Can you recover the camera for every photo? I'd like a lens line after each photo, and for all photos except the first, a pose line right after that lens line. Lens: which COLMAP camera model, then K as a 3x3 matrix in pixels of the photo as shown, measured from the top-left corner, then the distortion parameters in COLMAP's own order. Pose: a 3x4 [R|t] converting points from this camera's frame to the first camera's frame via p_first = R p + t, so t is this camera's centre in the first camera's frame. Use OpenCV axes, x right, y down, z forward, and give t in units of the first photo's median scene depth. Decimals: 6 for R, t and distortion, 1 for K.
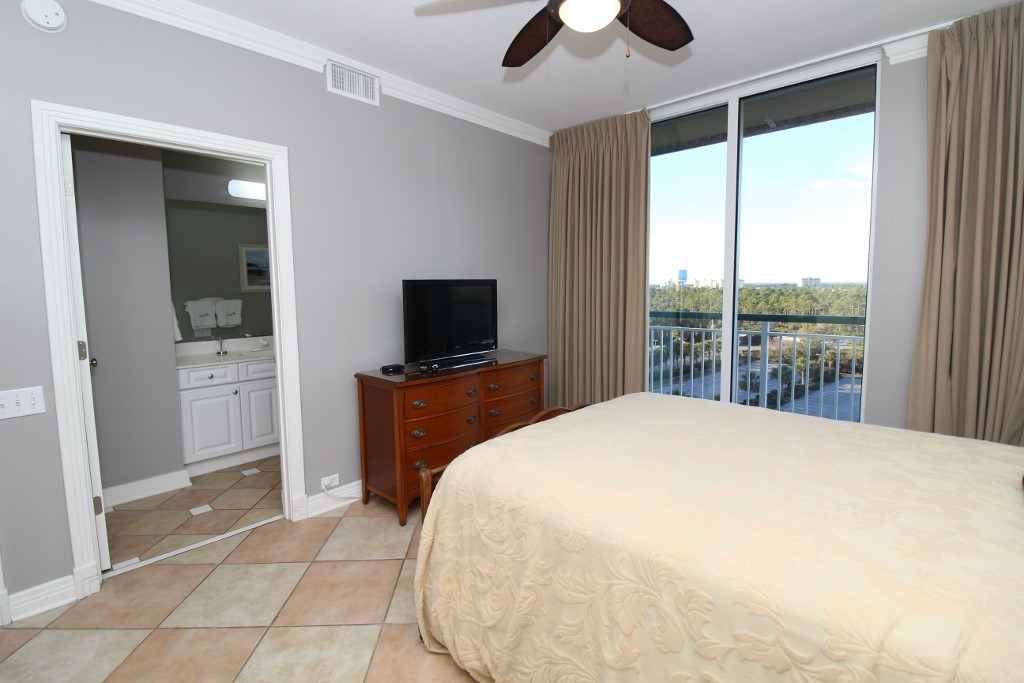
lens RADIAL K [[476.5, 0, 509.9], [0, 476.5, 343.5], [0, 0, 1]] dist [-0.011988, -0.006060]
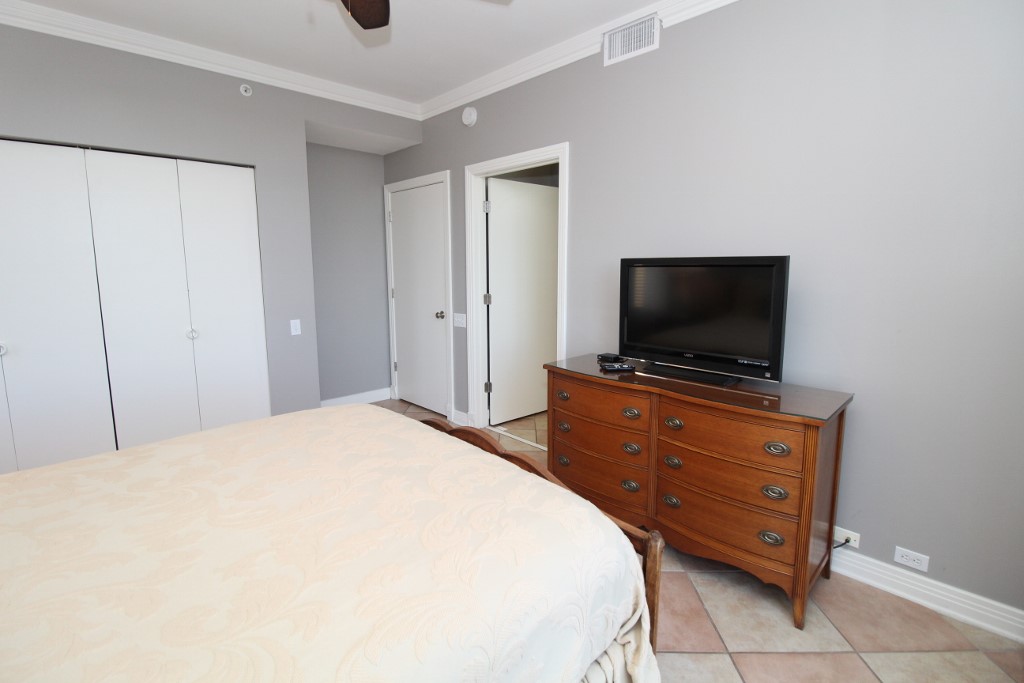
lens RADIAL K [[476.5, 0, 510.6], [0, 476.5, 343.5], [0, 0, 1]] dist [-0.011988, -0.006060]
pose [[-0.073189, 0.176020, -0.981662, 0.298587], [-0.113234, 0.976470, 0.183531, -0.054686], [0.990869, 0.124590, -0.051536, 0.394282]]
